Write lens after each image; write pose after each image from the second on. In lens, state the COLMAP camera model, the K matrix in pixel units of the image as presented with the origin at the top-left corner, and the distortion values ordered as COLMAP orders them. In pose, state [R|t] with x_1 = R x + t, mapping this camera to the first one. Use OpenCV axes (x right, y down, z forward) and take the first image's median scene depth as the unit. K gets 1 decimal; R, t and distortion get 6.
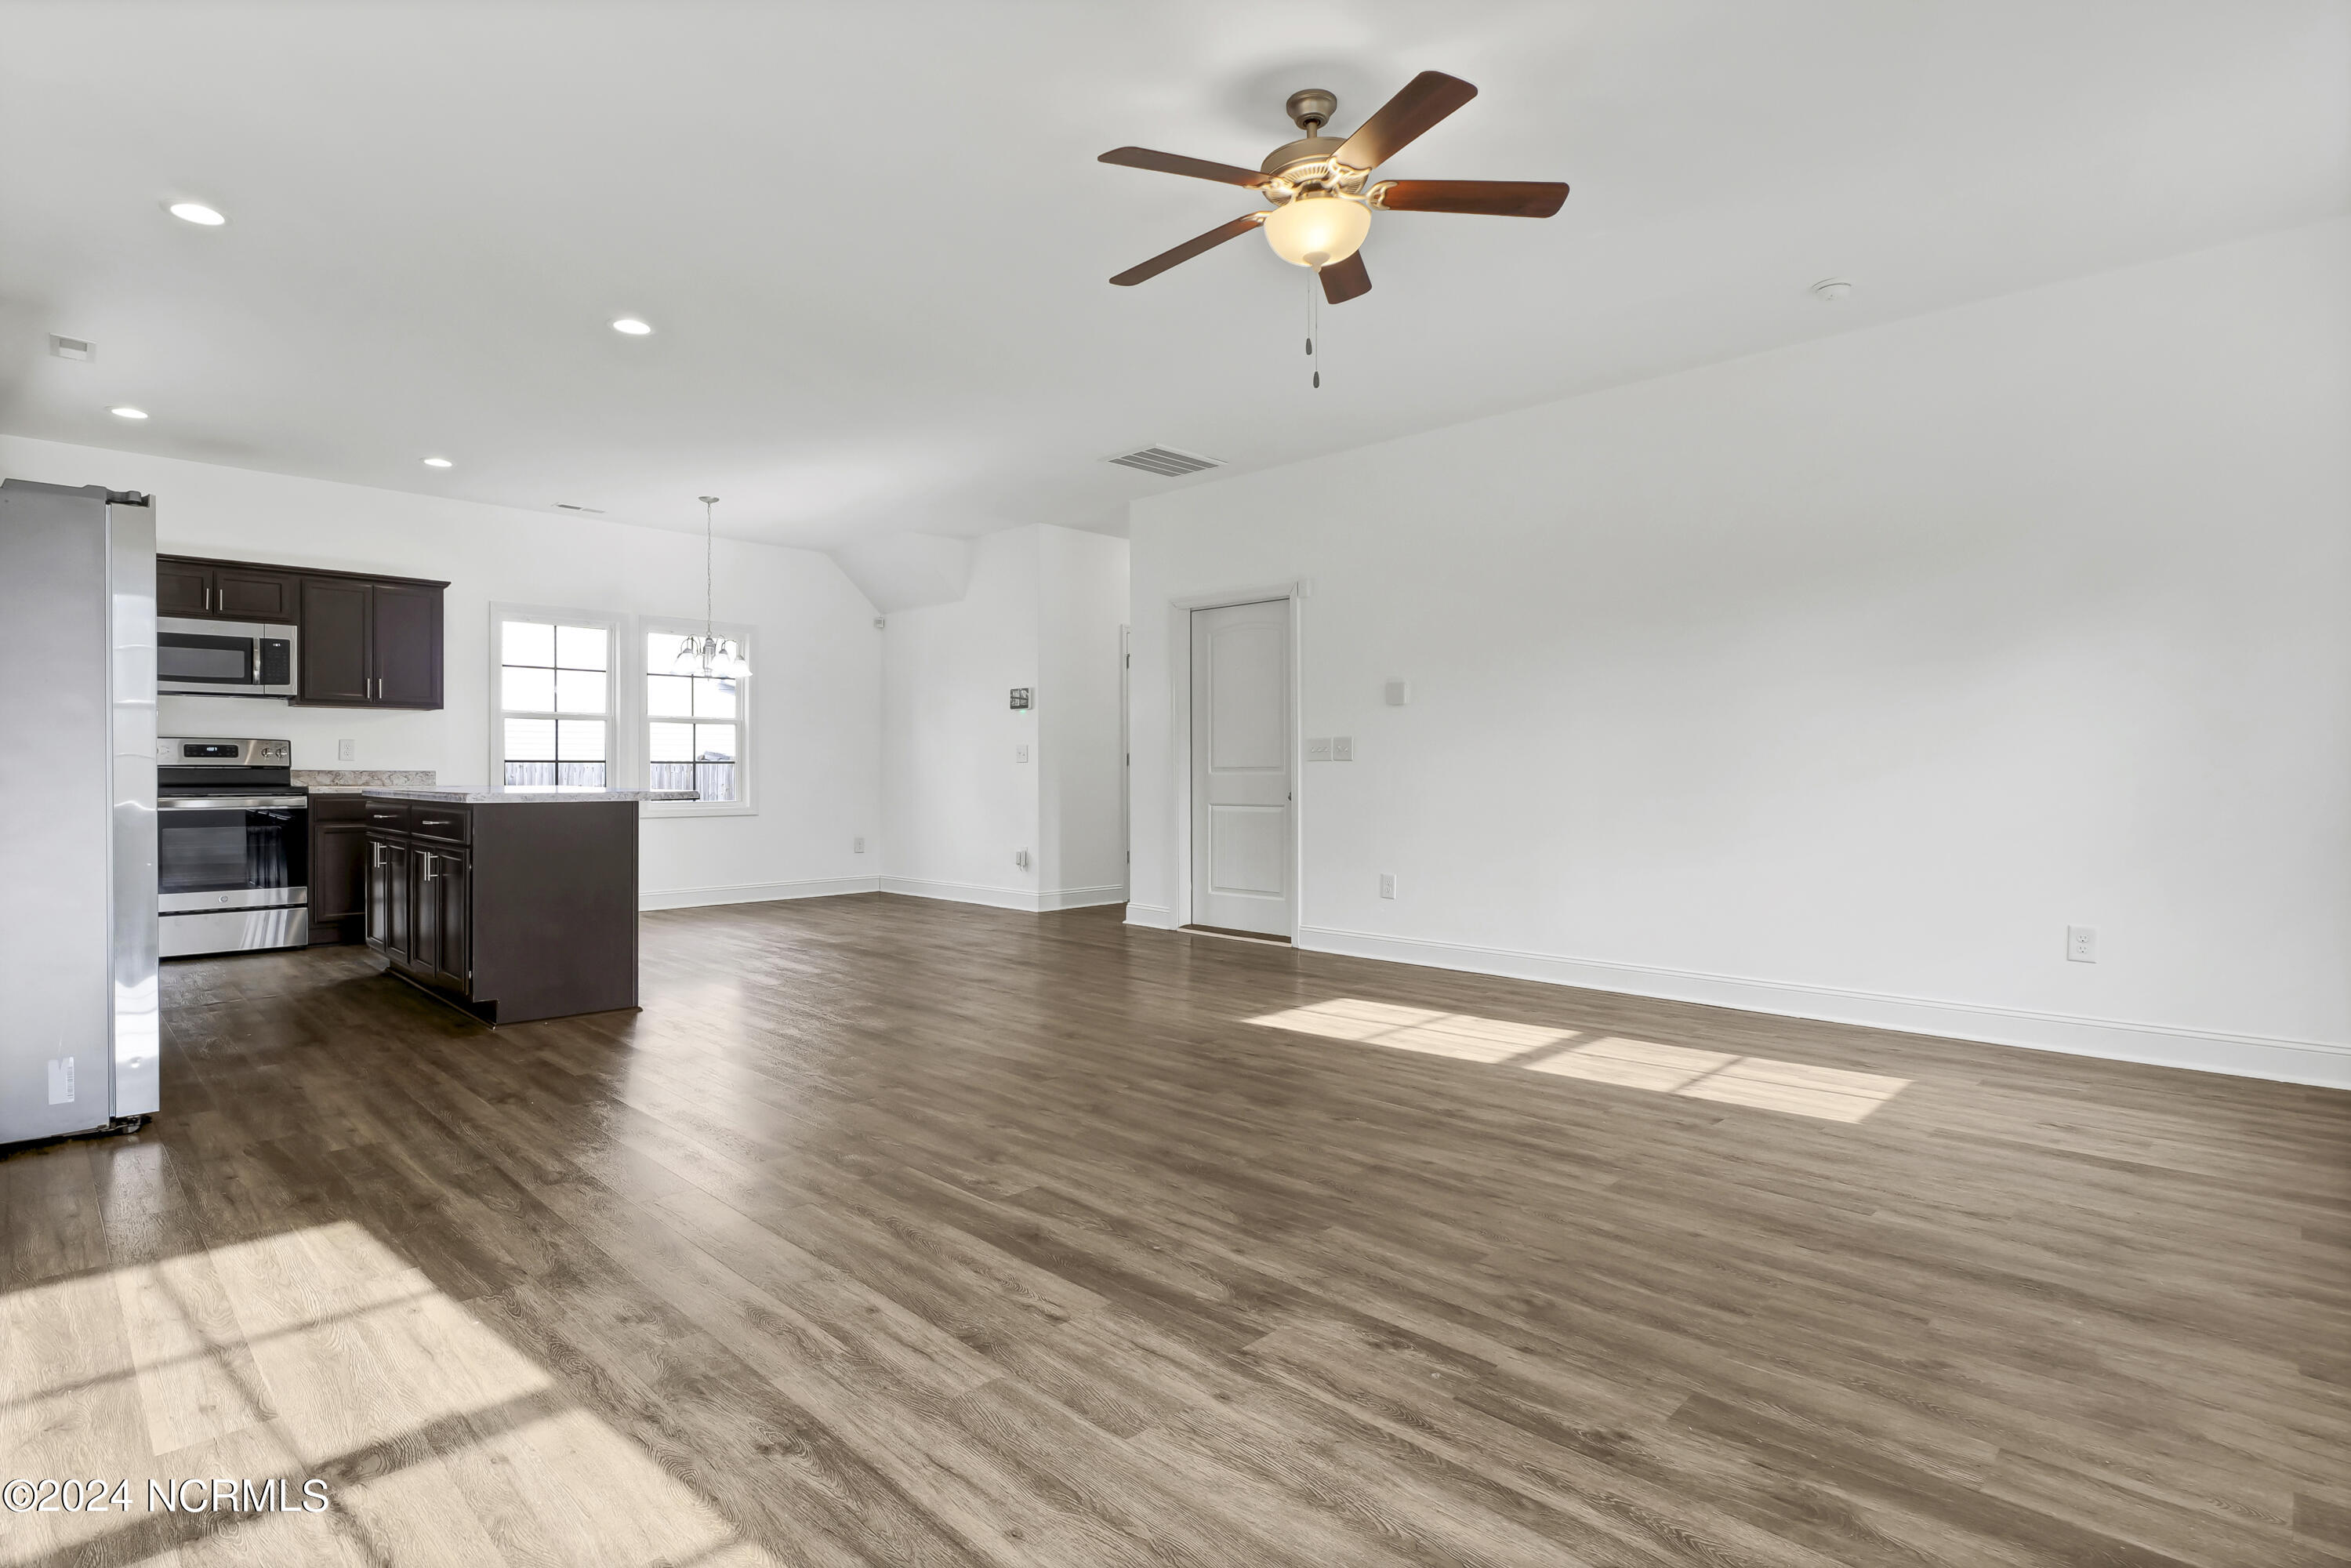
lens RADIAL K [[1176.2, 0, 1164.0], [0, 1176.2, 774.7], [0, 0, 1]] dist [-0.018446, -0.000536]
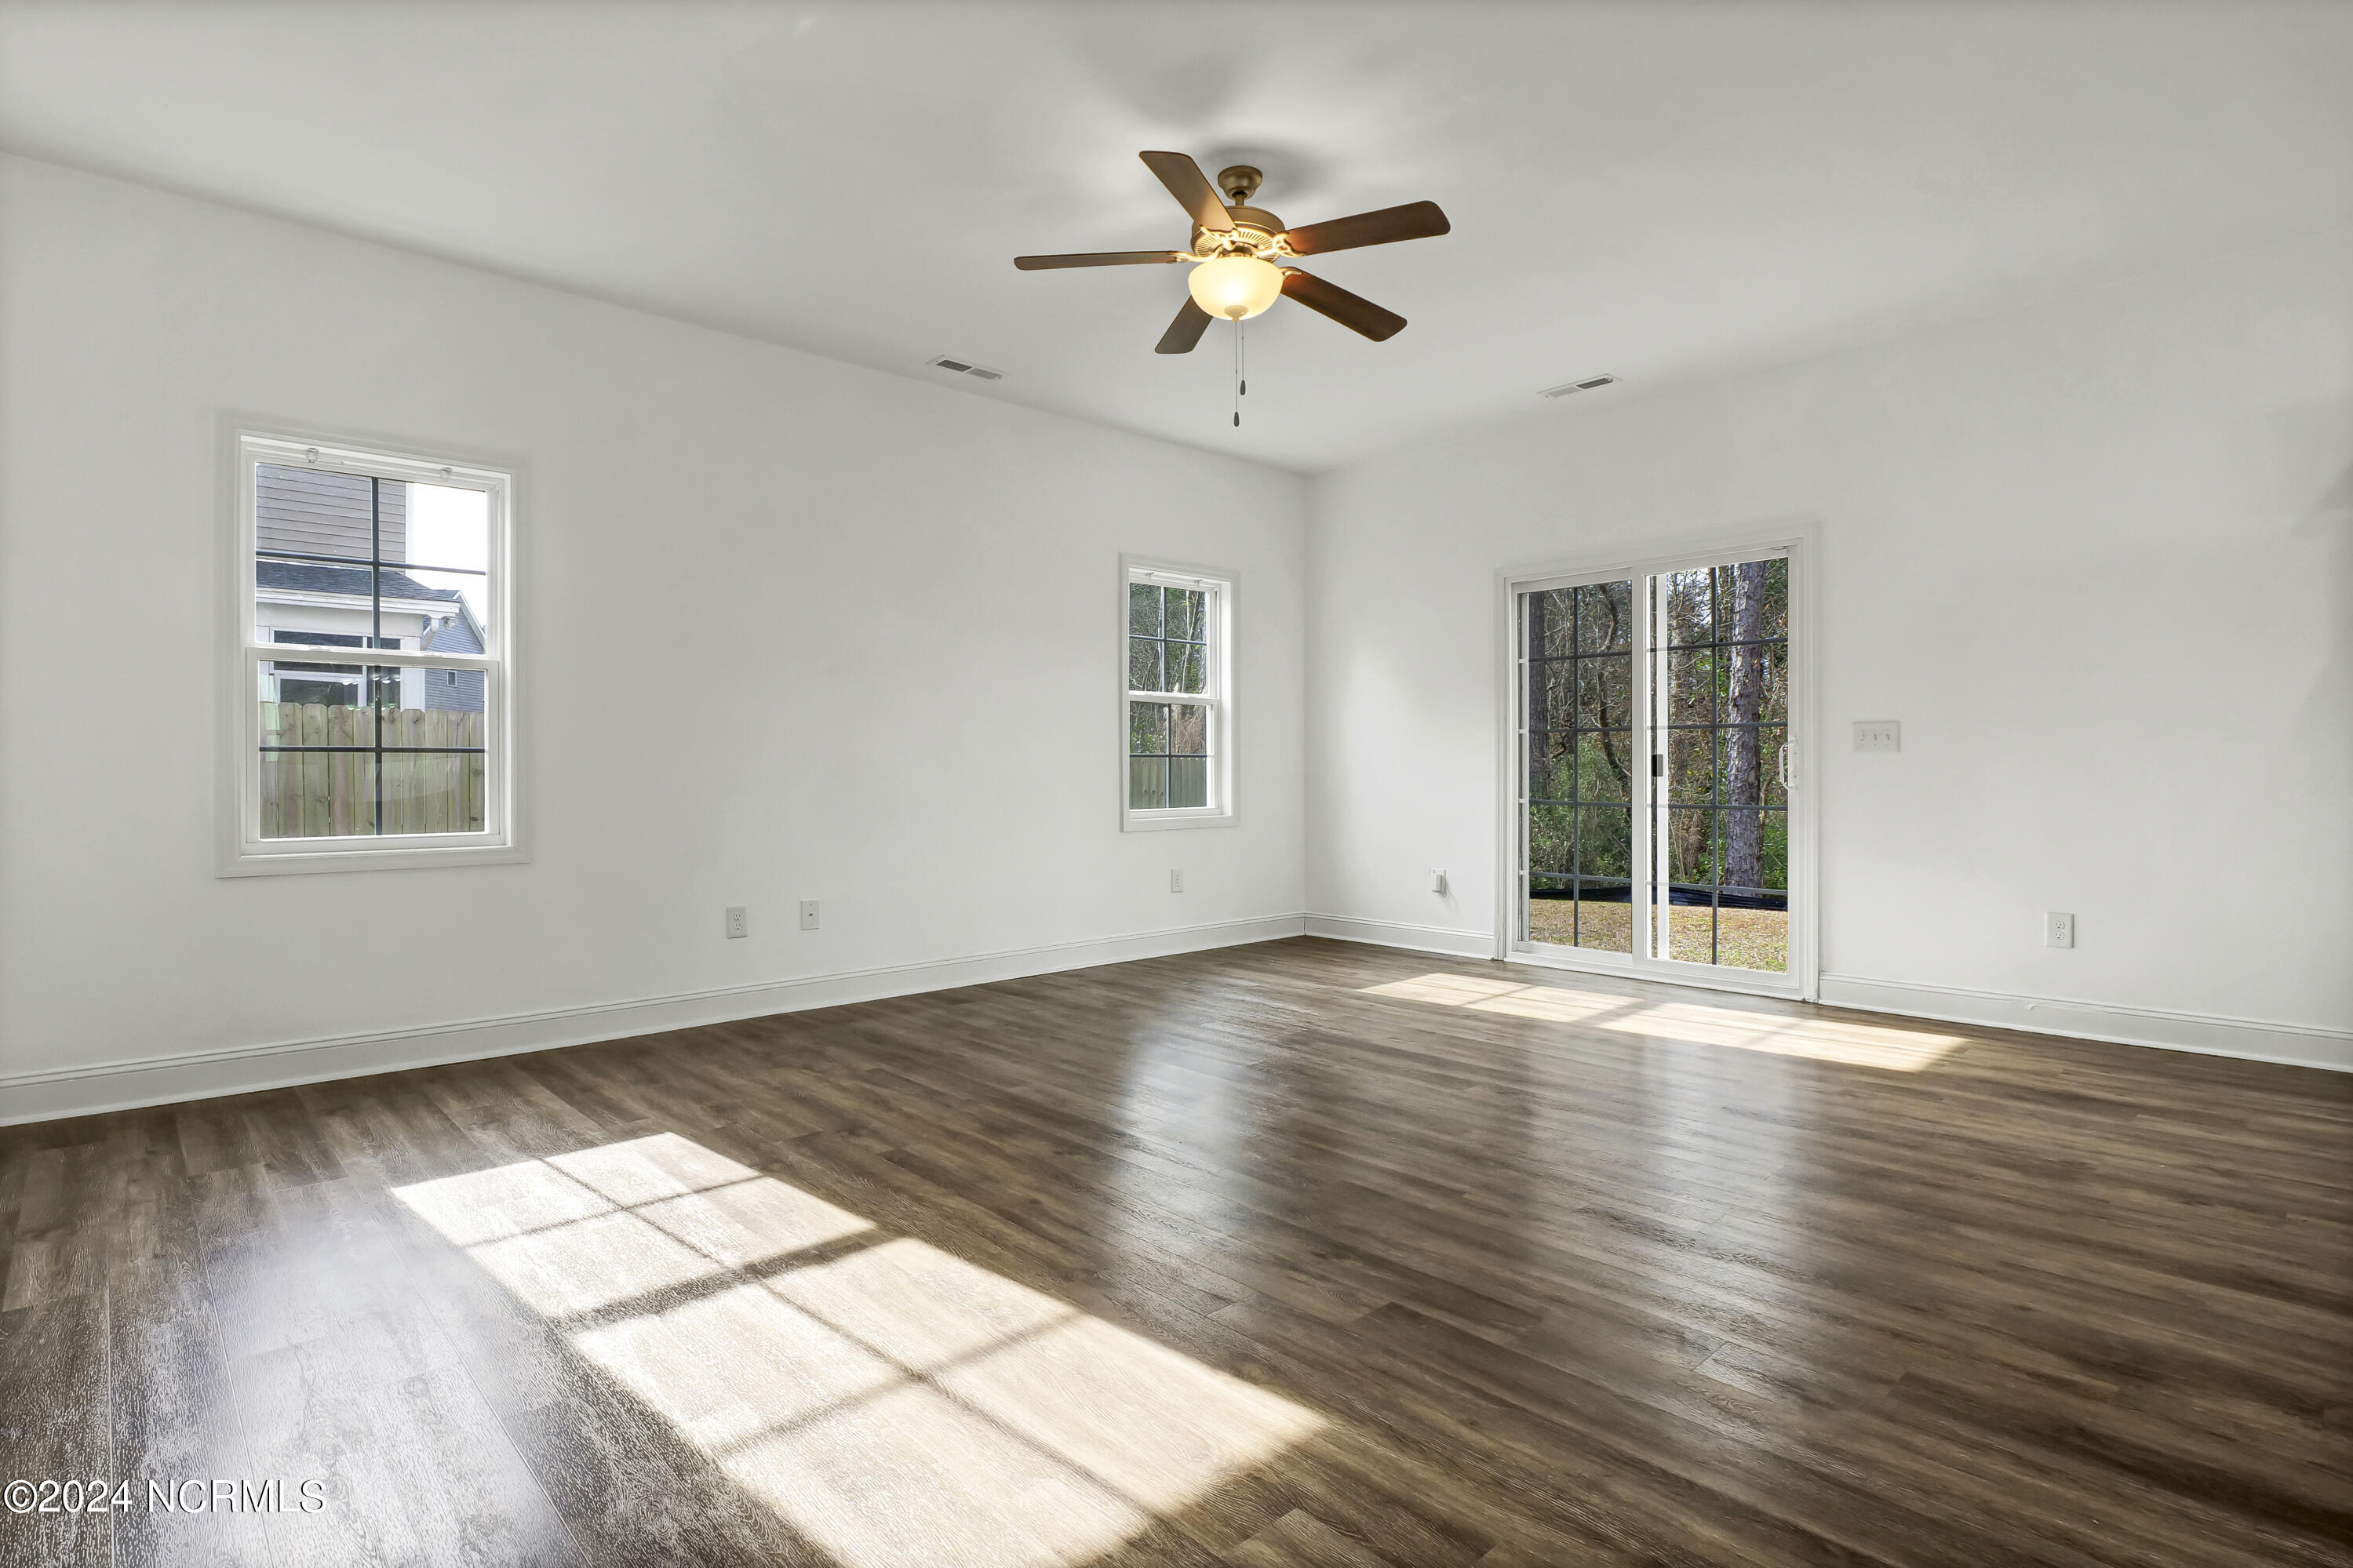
lens RADIAL K [[1162.7, 0, 1153.2], [0, 1162.7, 782.0], [0, 0, 1]] dist [-0.021088, -0.001114]
pose [[-0.998756, 0.000000, 0.049864, 0.072461], [0.000696, 0.999903, 0.013941, -0.003251], [-0.049859, 0.013959, -0.998659, 0.986820]]
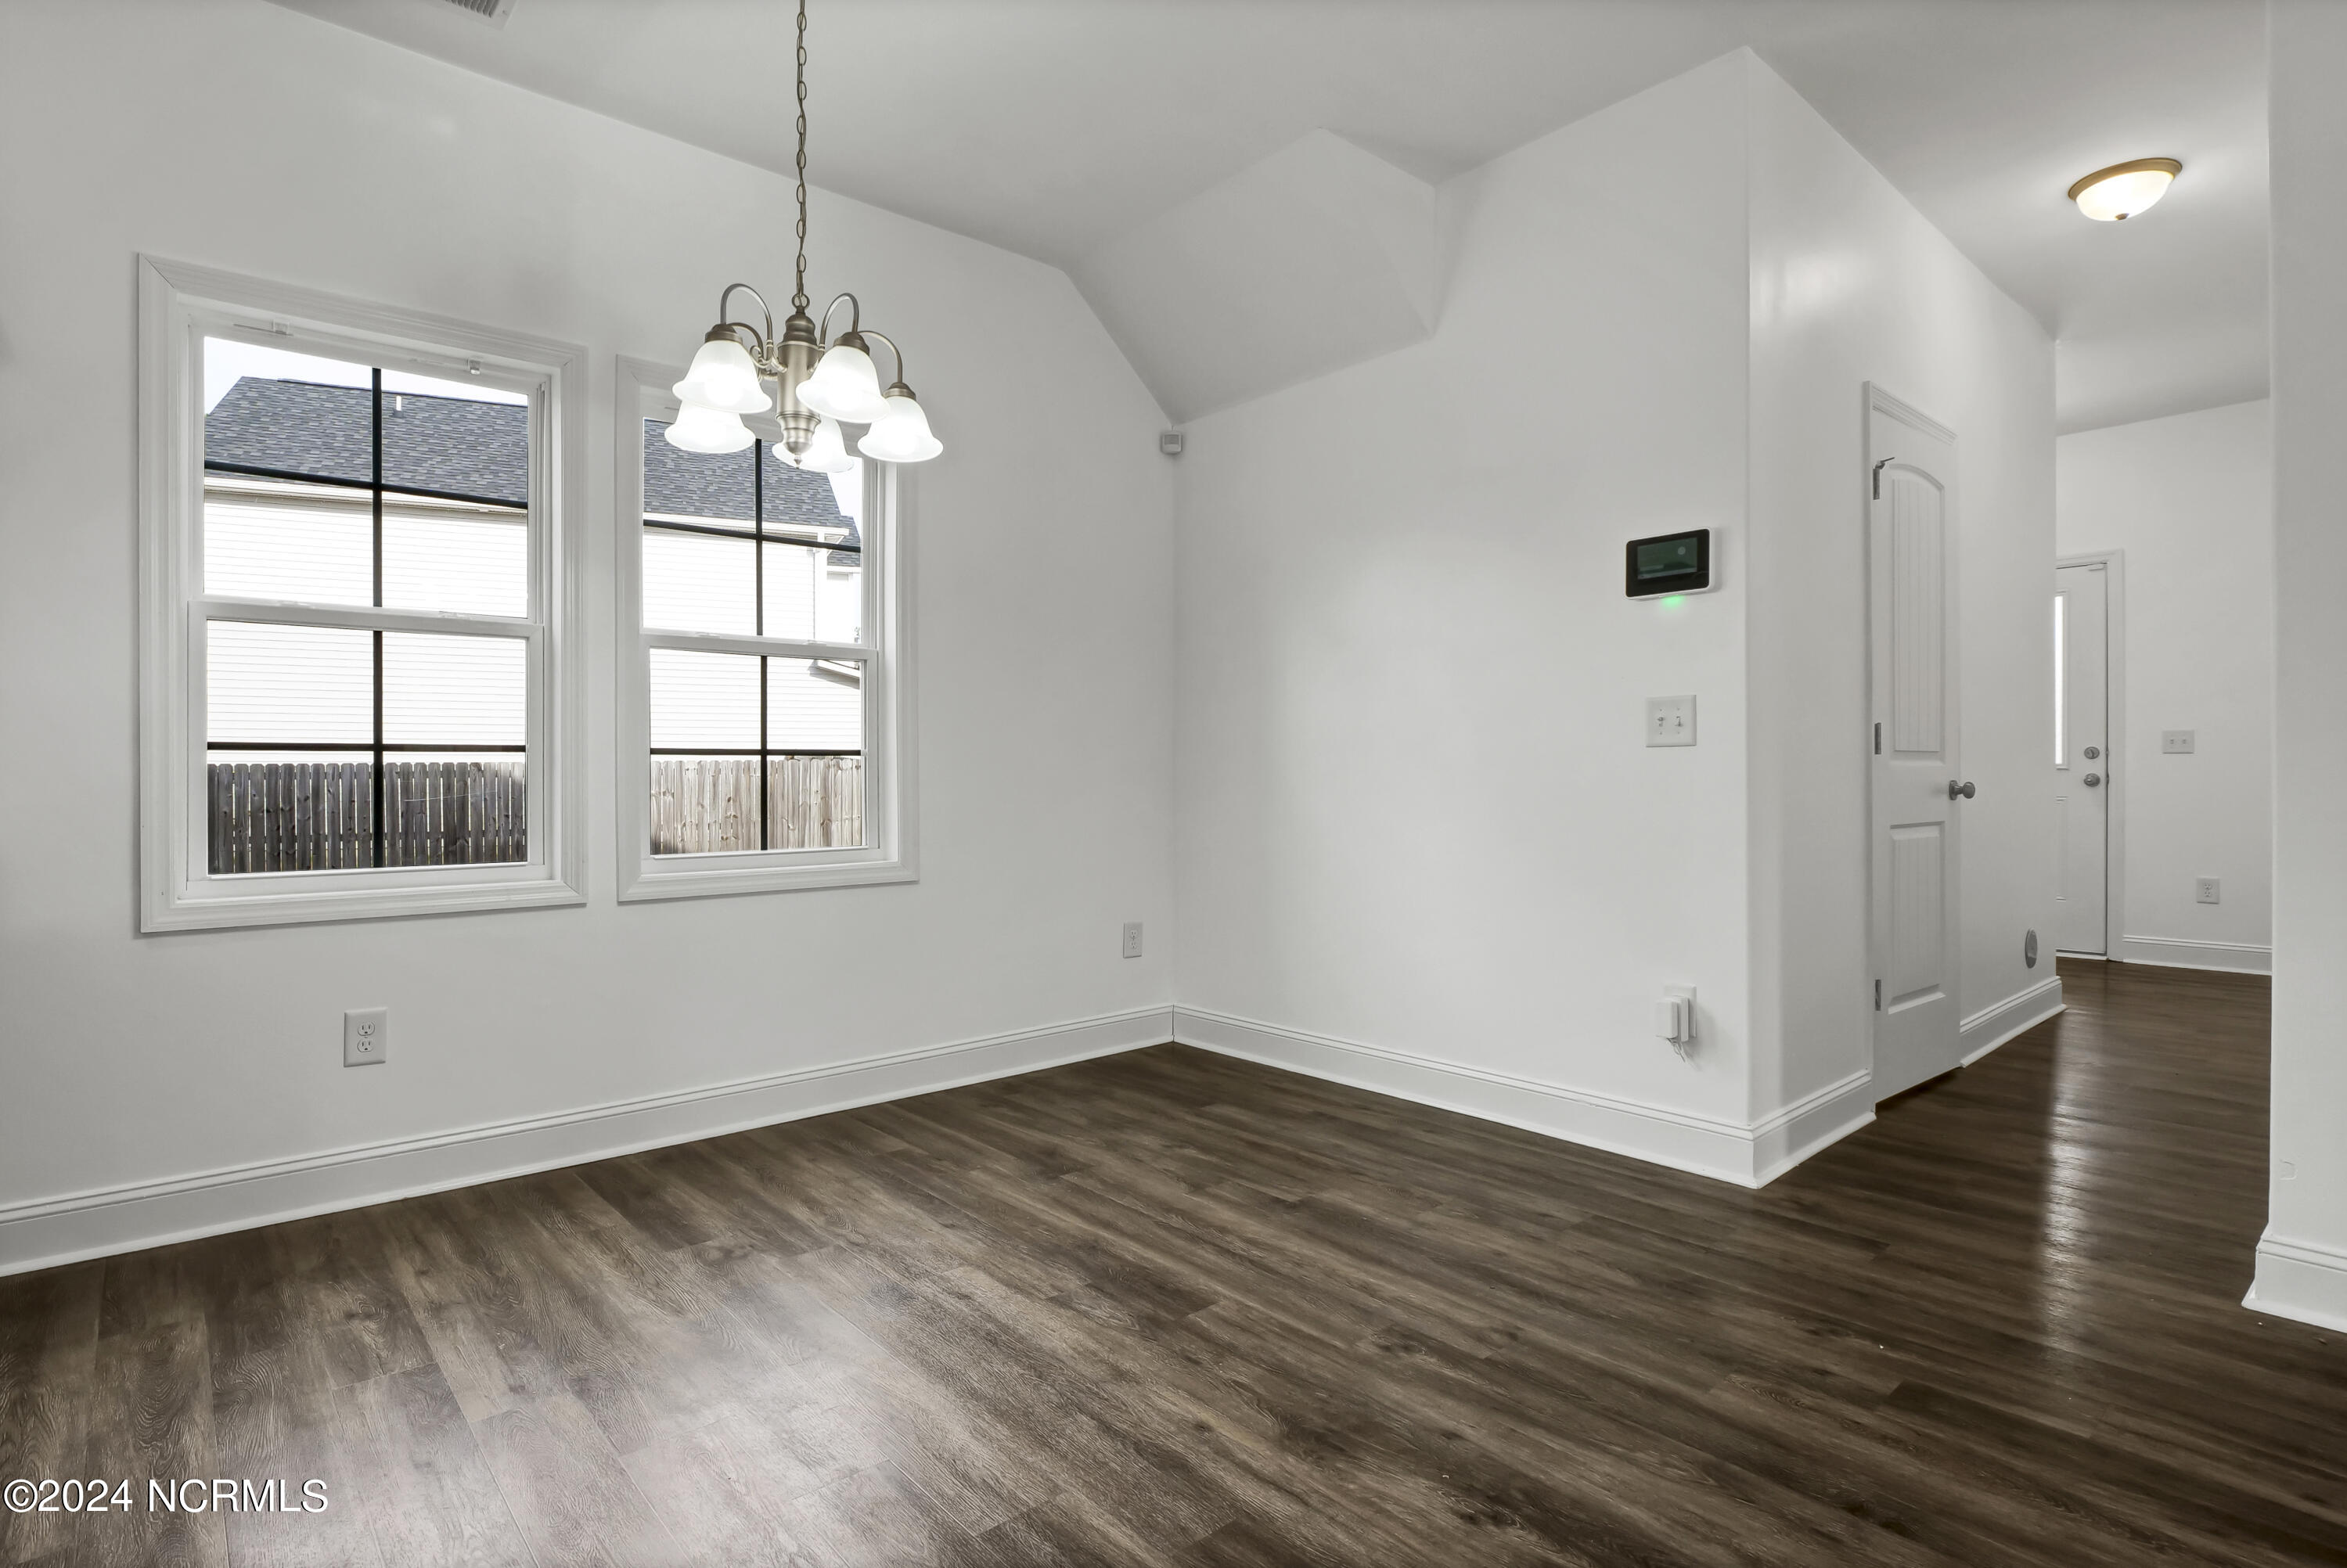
lens RADIAL K [[1174.0, 0, 1162.0], [0, 1174.0, 774.7], [0, 0, 1]] dist [-0.018446, -0.000536]
pose [[0.997599, -0.004264, -0.069120, -0.318949], [0.004125, 0.999989, -0.002159, -0.002302], [0.069129, 0.001868, 0.997606, 0.819377]]
